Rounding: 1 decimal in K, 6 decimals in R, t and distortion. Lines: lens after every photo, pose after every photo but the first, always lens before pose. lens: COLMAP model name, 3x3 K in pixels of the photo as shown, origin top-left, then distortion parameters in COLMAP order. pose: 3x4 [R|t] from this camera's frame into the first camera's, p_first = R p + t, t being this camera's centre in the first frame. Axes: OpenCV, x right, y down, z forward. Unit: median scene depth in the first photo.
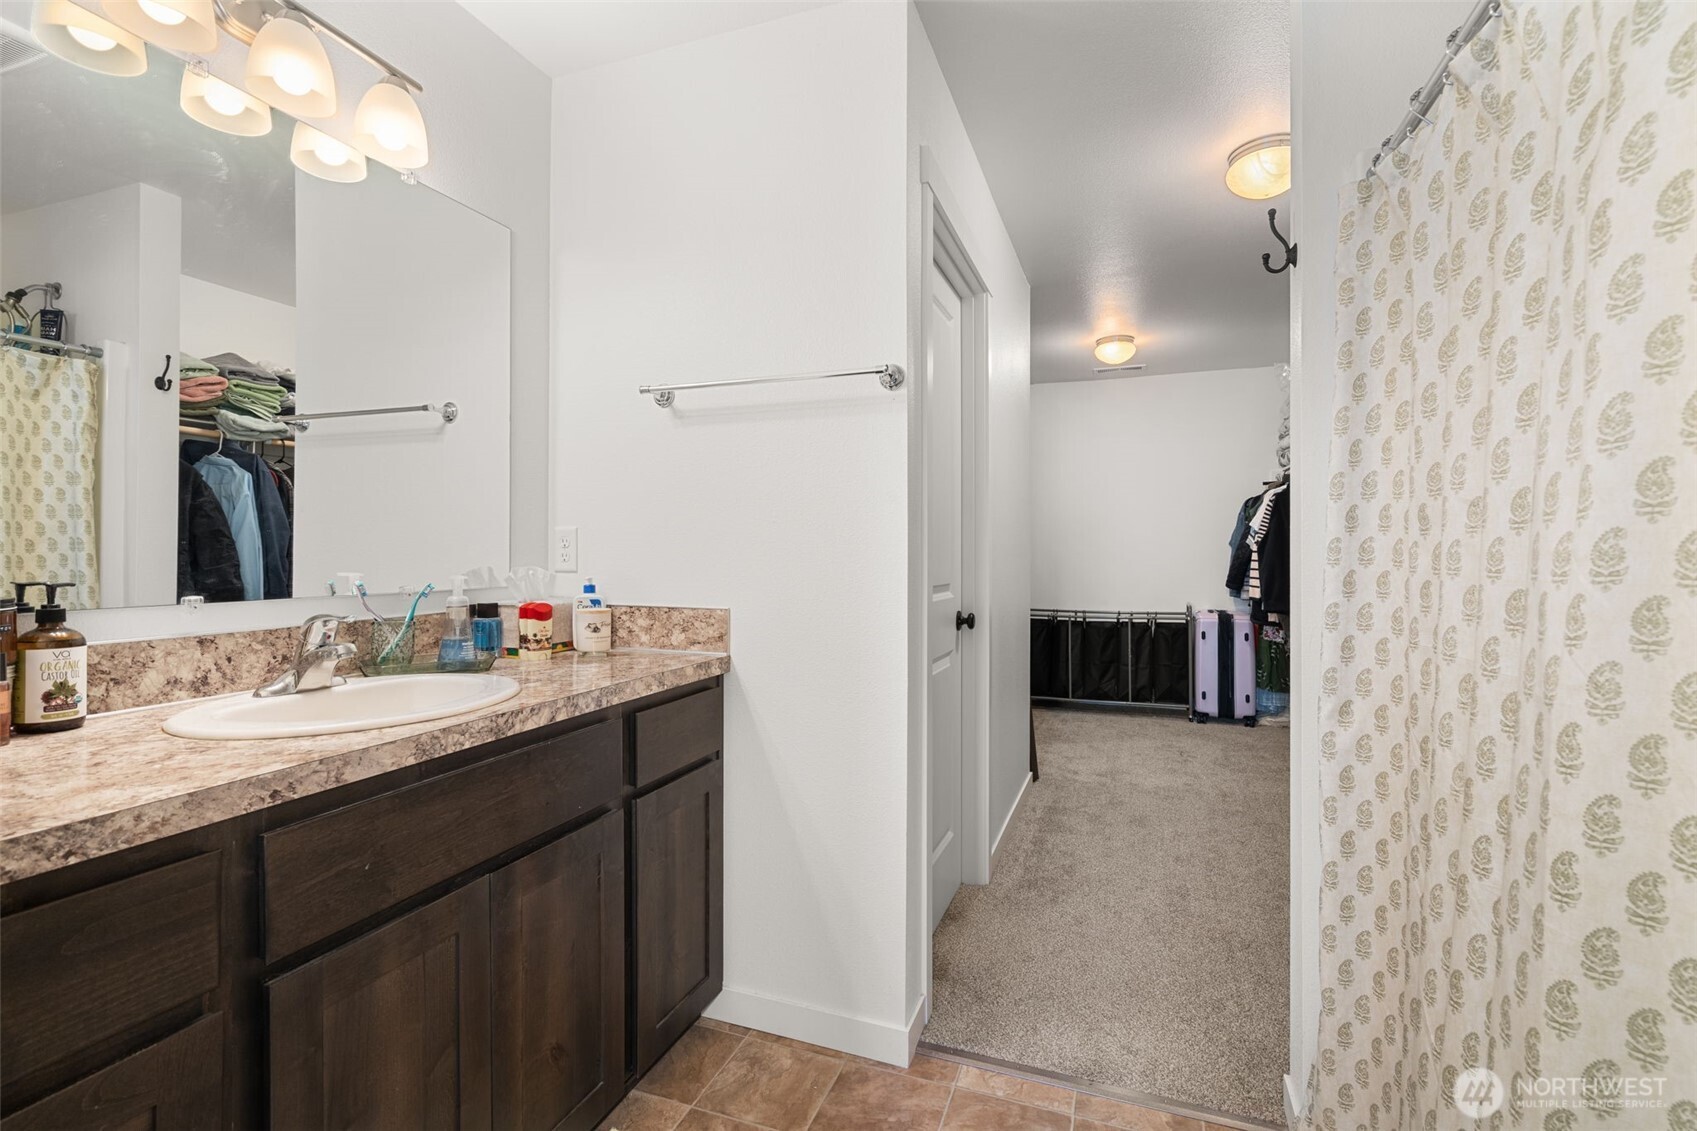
lens RADIAL K [[778.8, 0, 845.1], [0, 778.8, 558.3], [0, 0, 1]] dist [-0.001982, -0.000176]
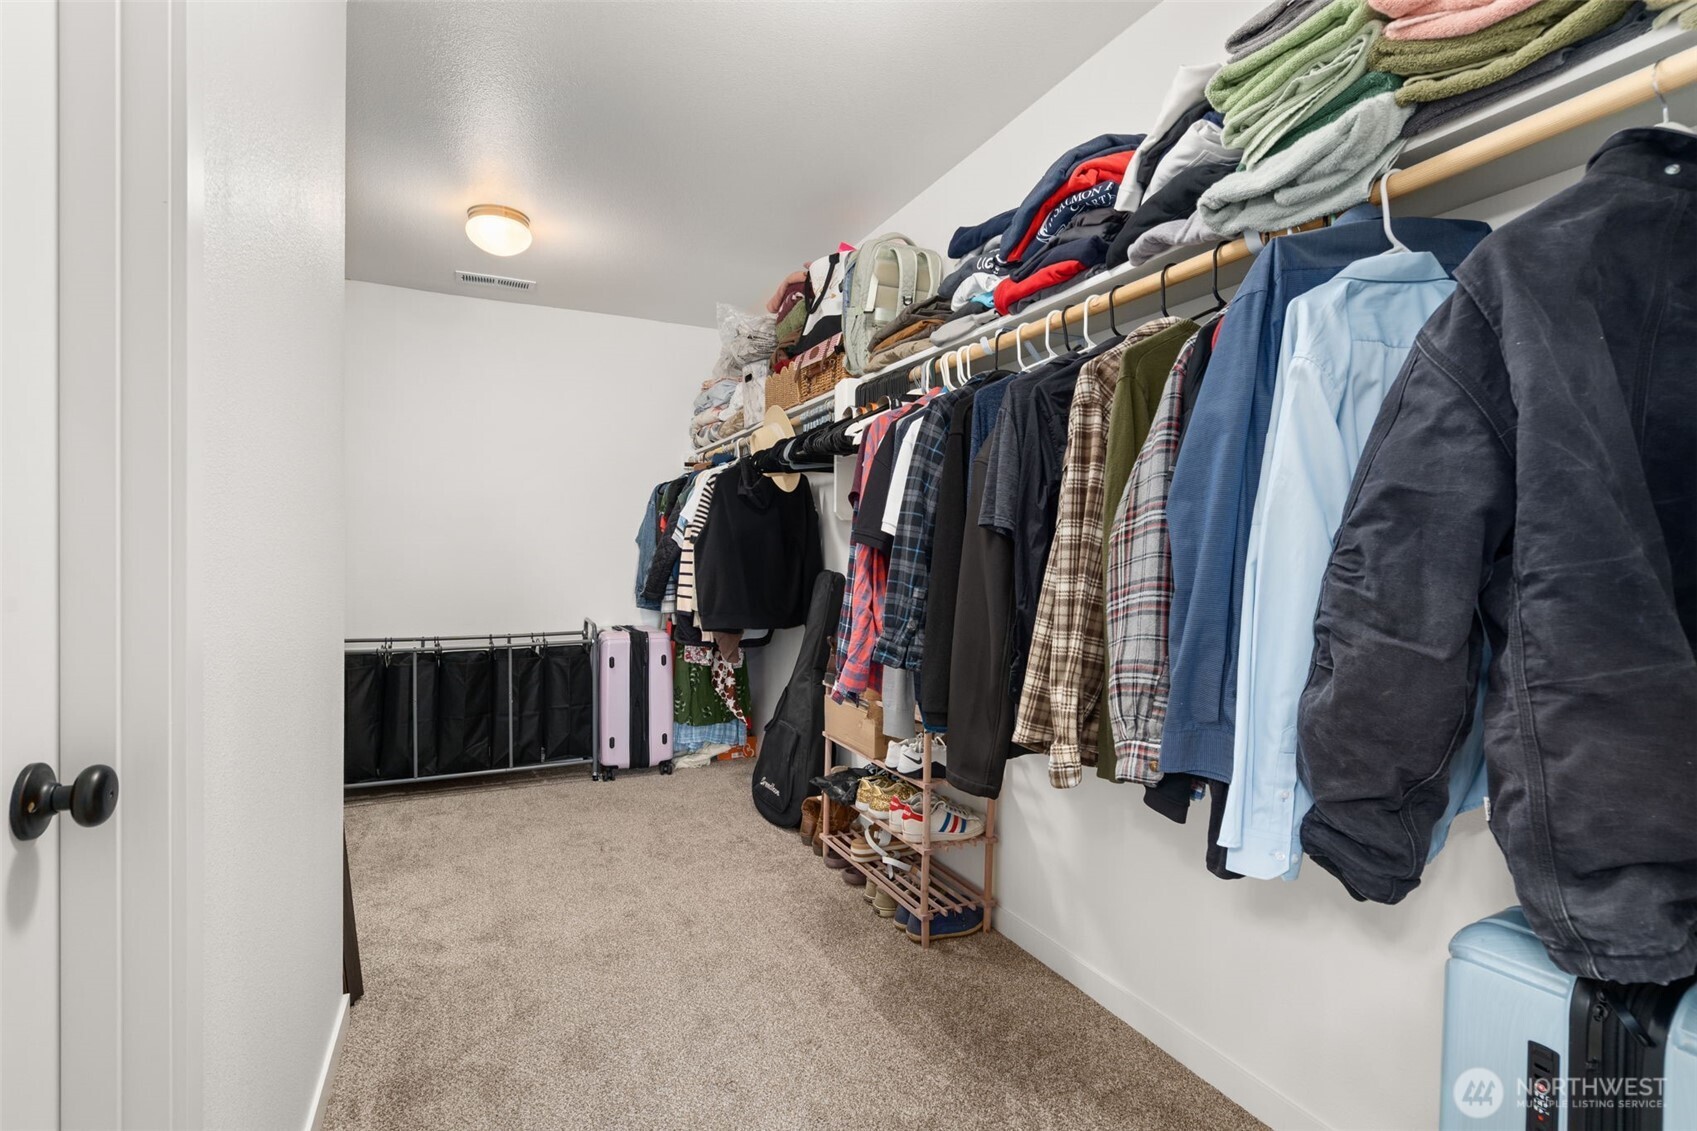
lens RADIAL K [[778.8, 0, 840.6], [0, 778.8, 557.5], [0, 0, 1]] dist [-0.001982, -0.000176]
pose [[0.694922, 0.002895, 0.719079, 0.076845], [-0.002061, 0.999996, -0.002035, -0.000480], [-0.719082, -0.000068, 0.694925, 0.327957]]
